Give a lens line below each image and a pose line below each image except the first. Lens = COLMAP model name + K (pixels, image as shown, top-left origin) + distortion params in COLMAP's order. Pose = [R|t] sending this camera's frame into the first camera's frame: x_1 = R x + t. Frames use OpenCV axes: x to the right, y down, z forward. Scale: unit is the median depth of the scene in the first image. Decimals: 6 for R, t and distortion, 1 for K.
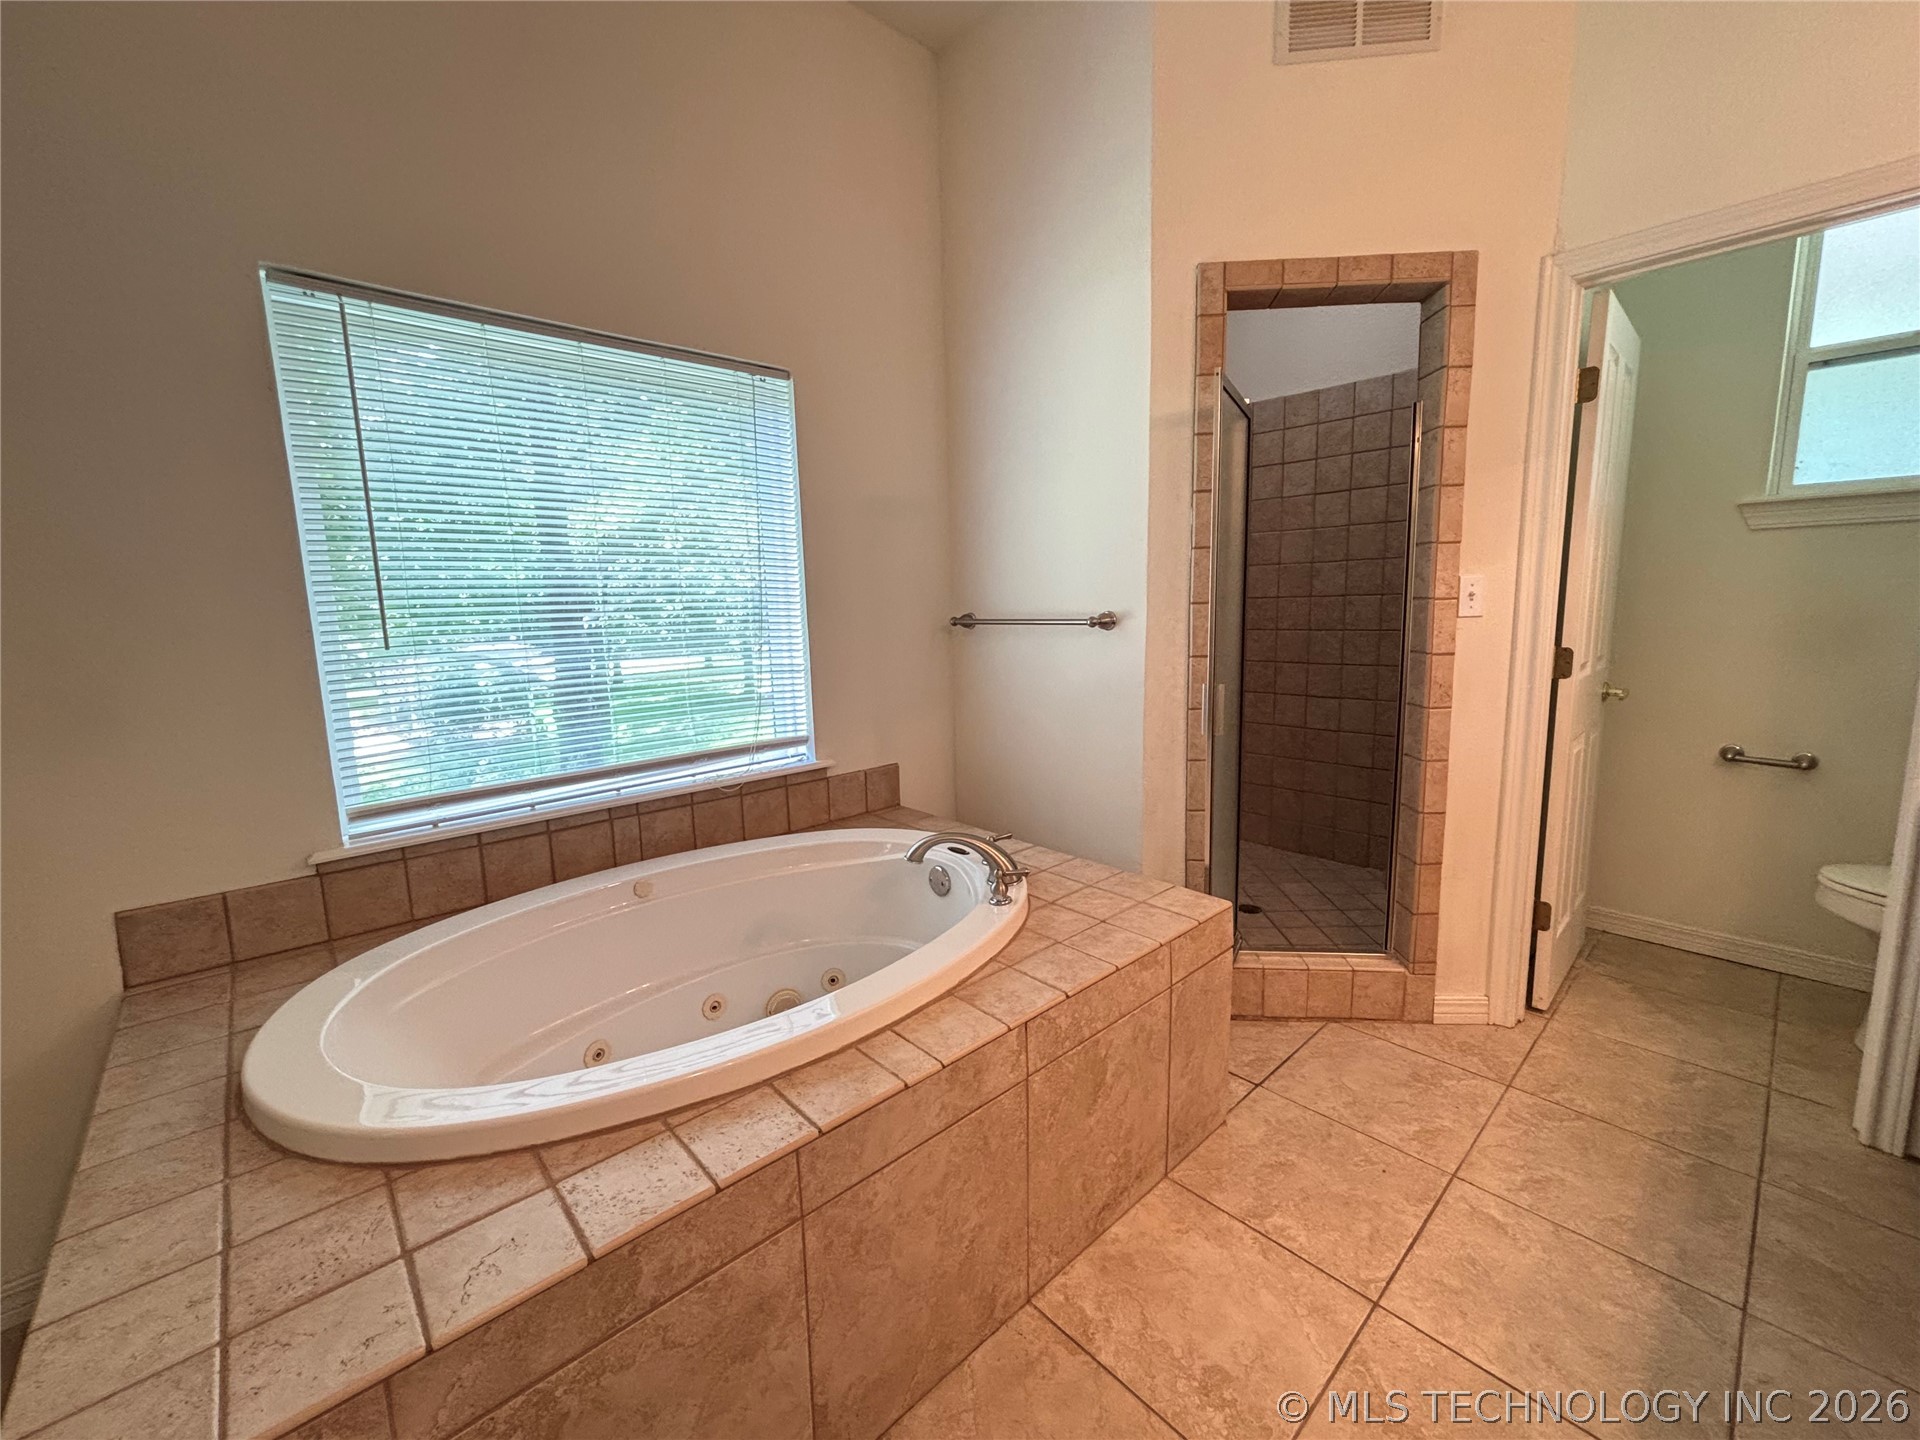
lens RADIAL K [[777.9, 0, 964.1], [0, 777.9, 712.5], [0, 0, 1]] dist [0.003183, -0.000920]
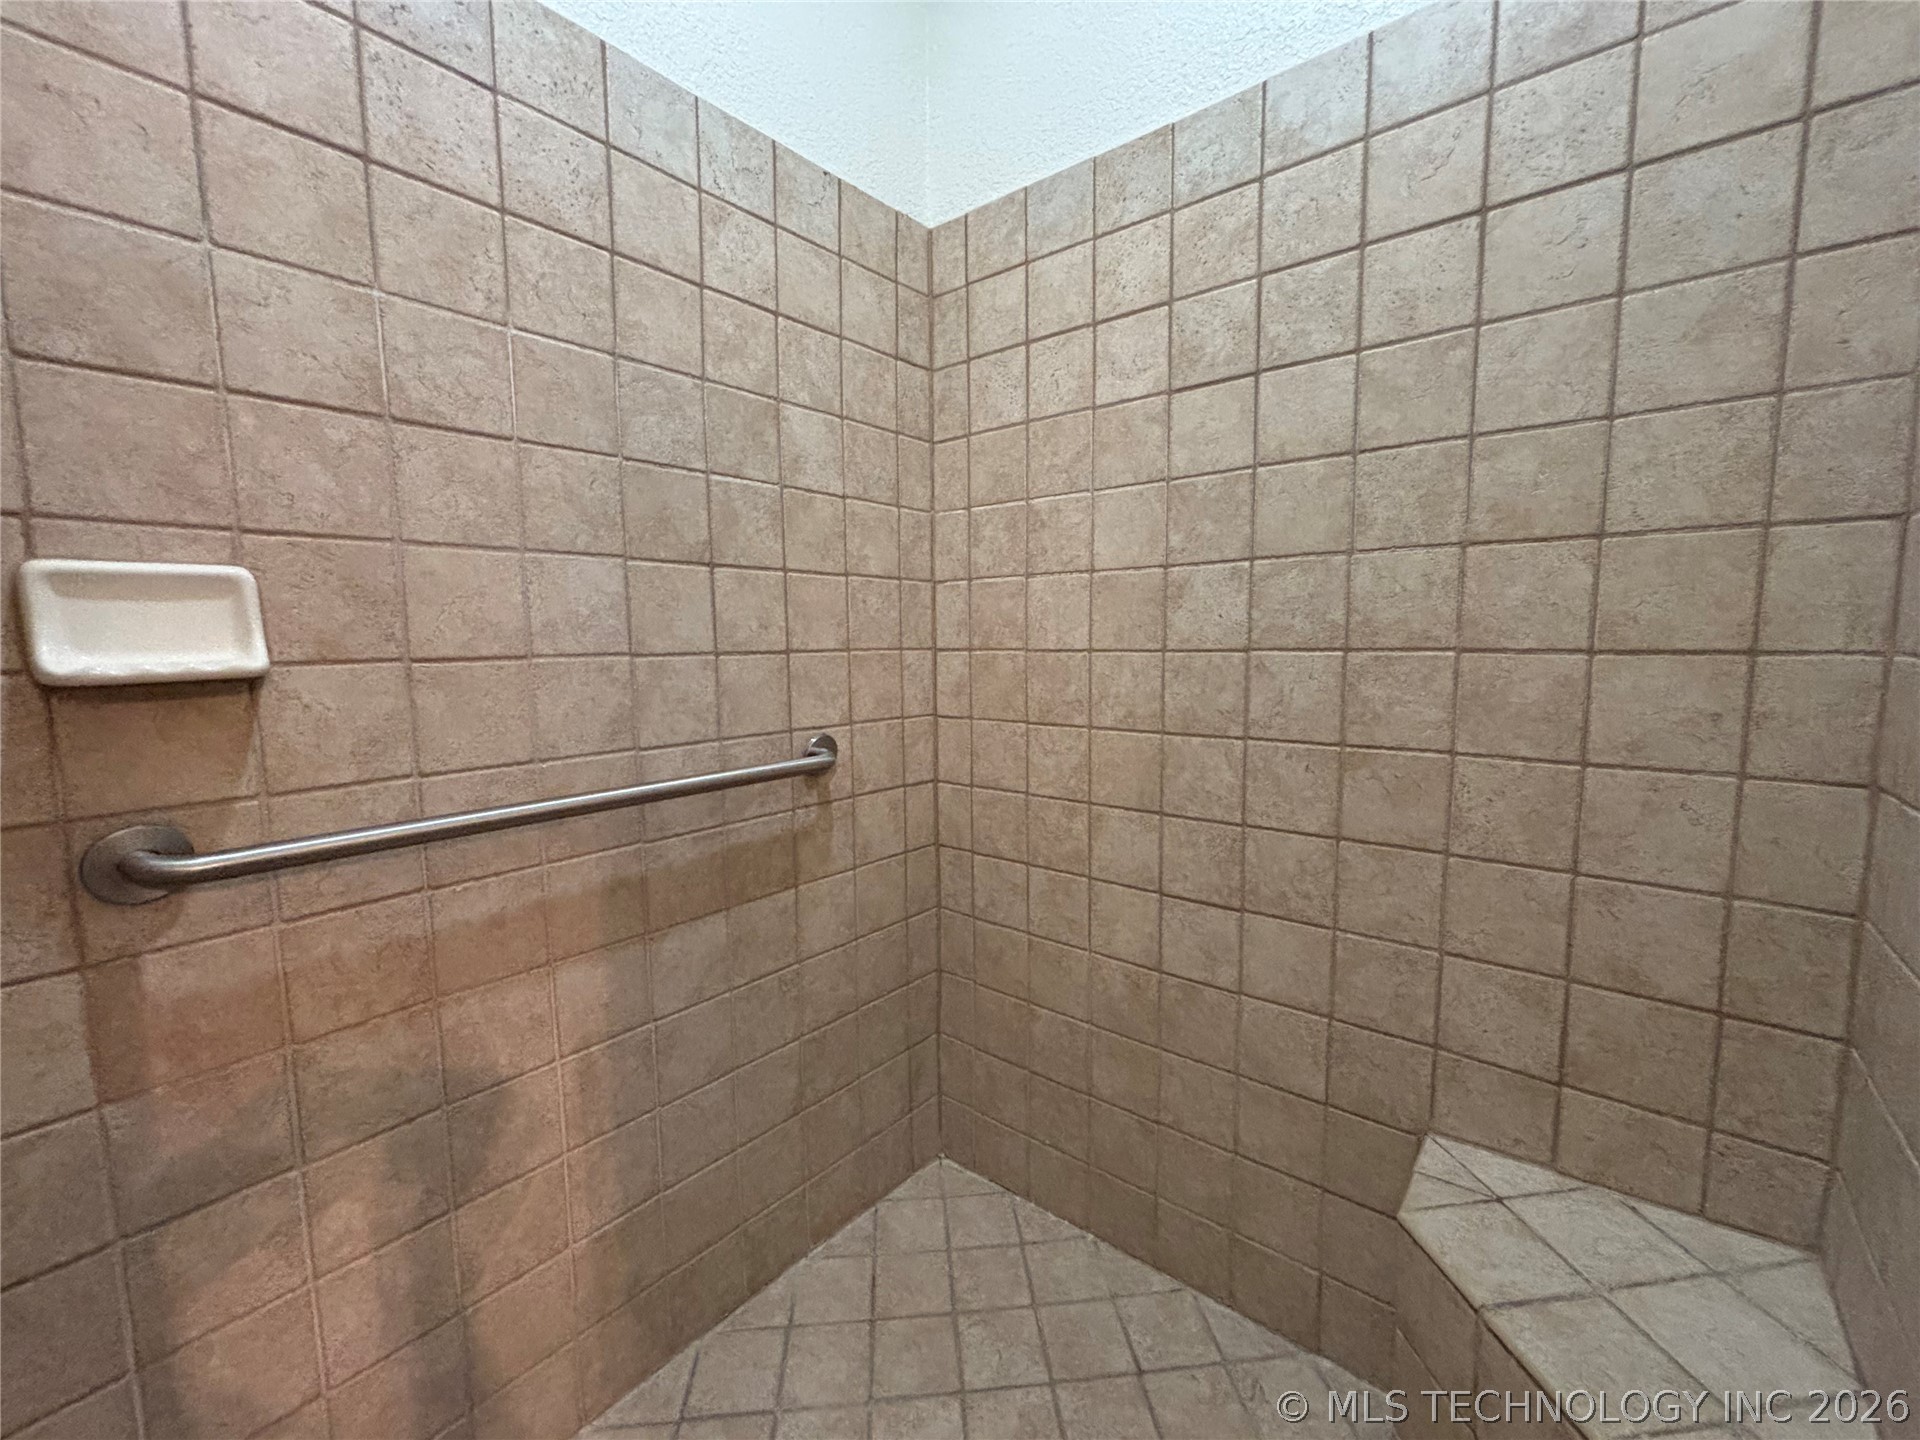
lens RADIAL K [[777.9, 0, 959.4], [0, 777.9, 718.1], [0, 0, 1]] dist [0.003183, -0.000920]
pose [[0.989493, -0.000964, 0.144579, 0.300653], [0.007937, 0.998832, -0.047658, -0.102341], [-0.144364, 0.048305, 0.988345, 0.660777]]
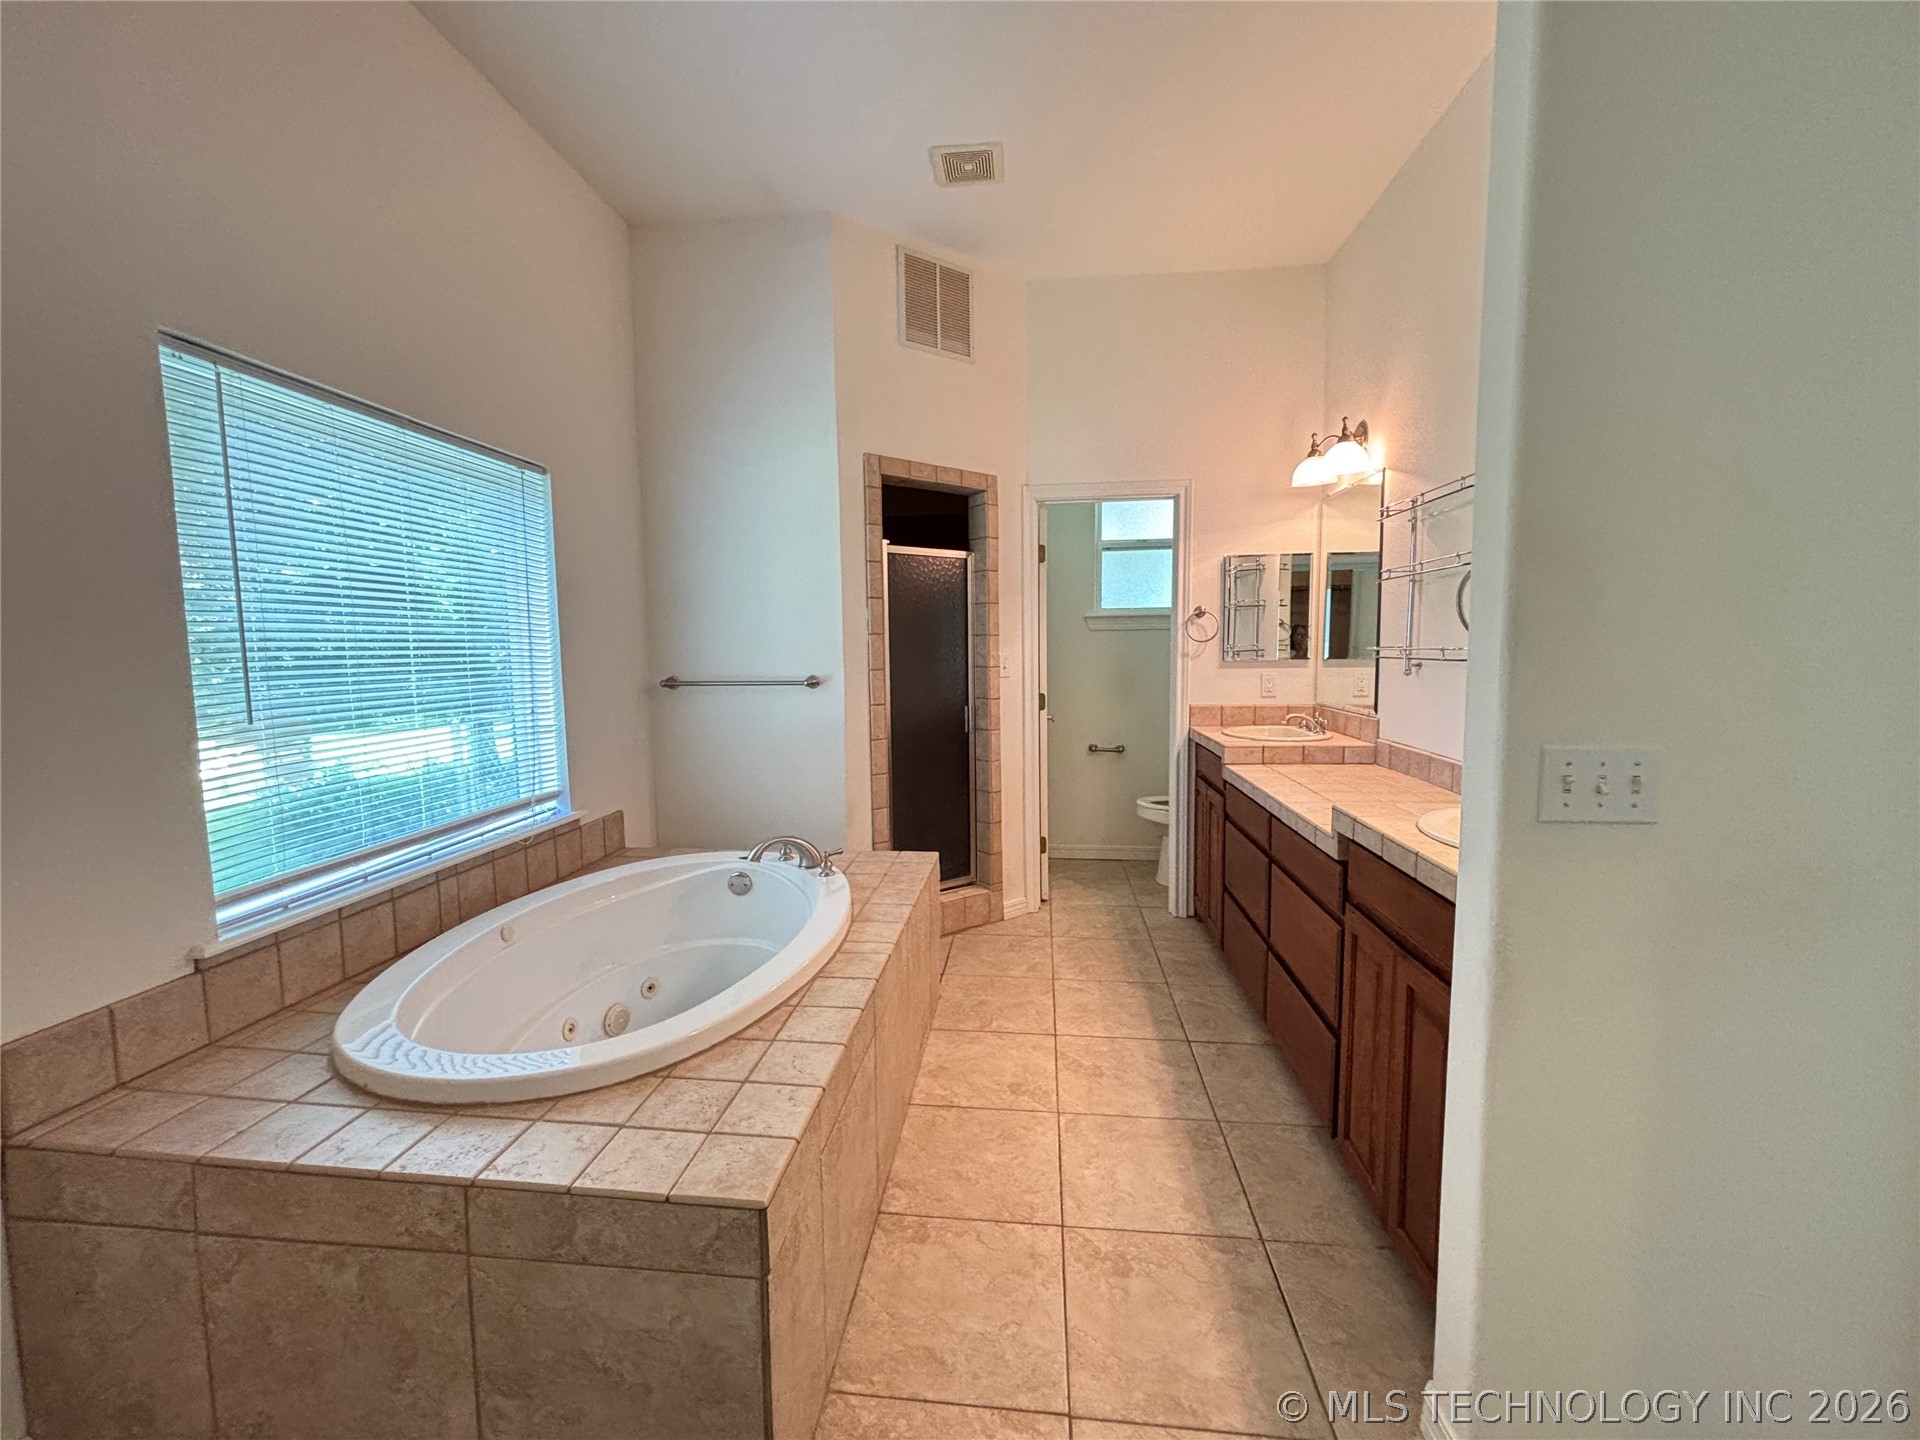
lens RADIAL K [[777.9, 0, 956.0], [0, 777.9, 712.2], [0, 0, 1]] dist [0.003183, -0.000920]
pose [[0.751205, -0.040992, 0.658795, -0.581072], [0.089391, 0.995193, -0.040007, 0.016323], [-0.653988, 0.088944, 0.751258, -0.229300]]
